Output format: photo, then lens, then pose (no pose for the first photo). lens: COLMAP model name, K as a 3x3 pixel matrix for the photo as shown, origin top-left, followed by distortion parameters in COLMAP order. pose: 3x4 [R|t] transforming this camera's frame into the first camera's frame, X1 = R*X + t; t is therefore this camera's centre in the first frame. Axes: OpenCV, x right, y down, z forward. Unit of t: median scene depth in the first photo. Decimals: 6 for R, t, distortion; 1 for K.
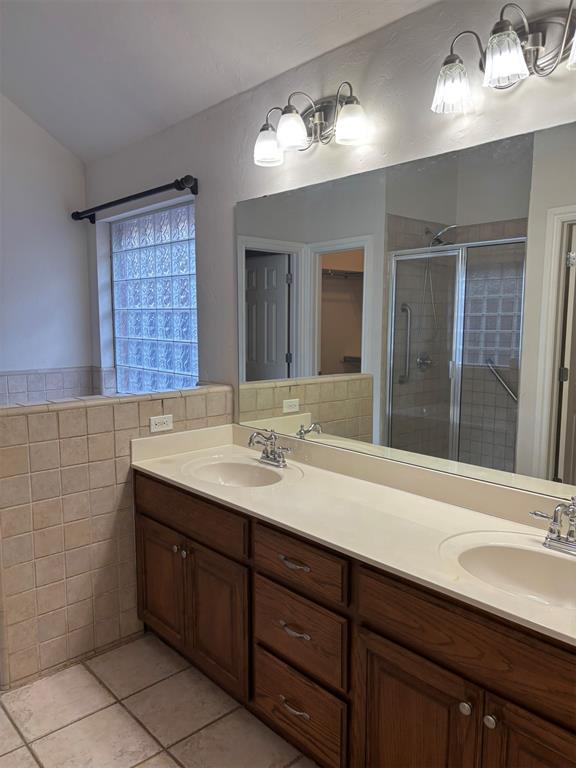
lens RADIAL K [[584.2, 0, 290.5], [0, 584.2, 389.6], [0, 0, 1]] dist [0.042735, -0.032935]
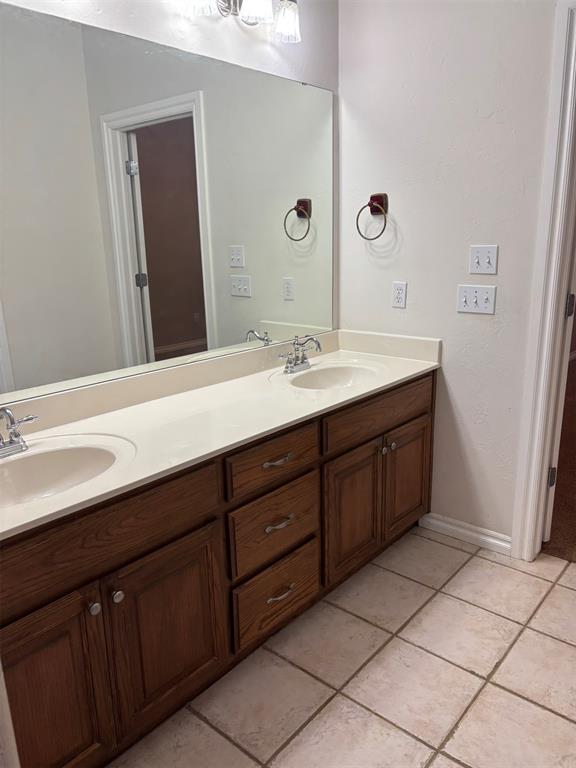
lens RADIAL K [[584.2, 0, 289.1], [0, 584.2, 376.8], [0, 0, 1]] dist [0.042735, -0.032935]
pose [[-0.105933, -0.250677, 0.962257, -0.750692], [0.143026, 0.953799, 0.264219, -0.086603], [-0.984033, 0.165618, -0.065185, 0.821231]]
